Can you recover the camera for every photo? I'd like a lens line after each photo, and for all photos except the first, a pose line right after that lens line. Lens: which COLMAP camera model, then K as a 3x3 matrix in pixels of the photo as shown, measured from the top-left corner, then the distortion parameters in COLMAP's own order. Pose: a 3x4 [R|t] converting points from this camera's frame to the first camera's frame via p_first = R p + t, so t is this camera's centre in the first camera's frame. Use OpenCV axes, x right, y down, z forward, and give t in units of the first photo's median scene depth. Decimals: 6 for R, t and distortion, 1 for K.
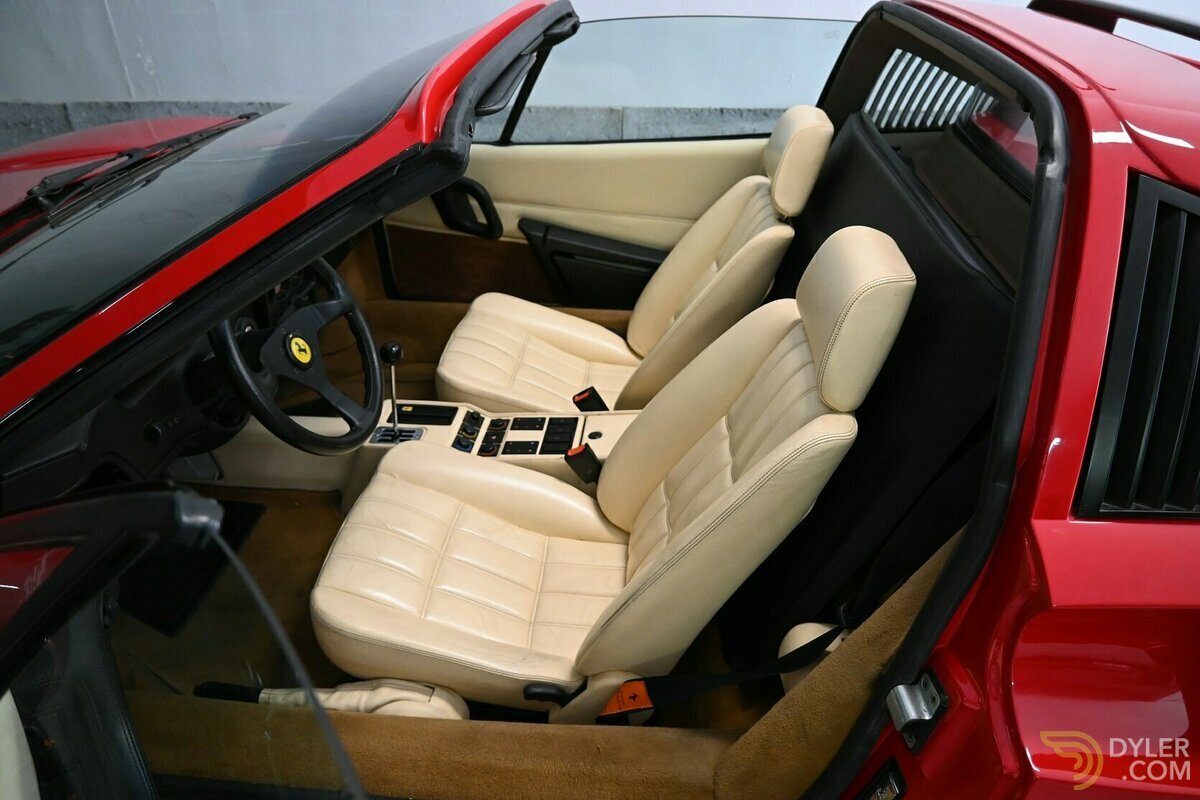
lens RADIAL K [[837.9, 0, 600.0], [0, 837.9, 400.0], [0, 0, 1]] dist [-0.002255, -0.000047]
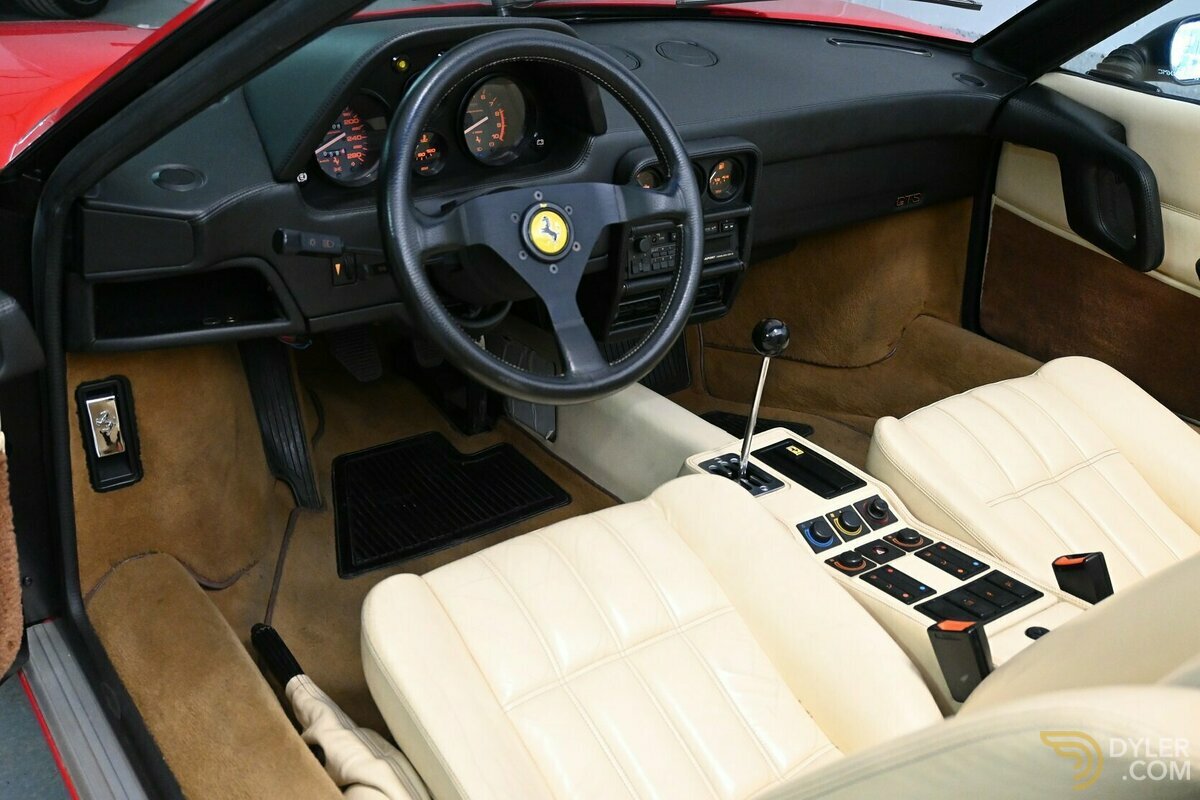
lens RADIAL K [[1228.5, 0, 600.0], [0, 1228.5, 400.0], [0, 0, 1]] dist [-0.010404, -0.011849]
pose [[0.653257, 0.350828, -0.670951, 0.256706], [-0.433170, 0.899988, 0.048840, -0.004572], [0.620982, 0.258731, 0.739892, 0.266394]]
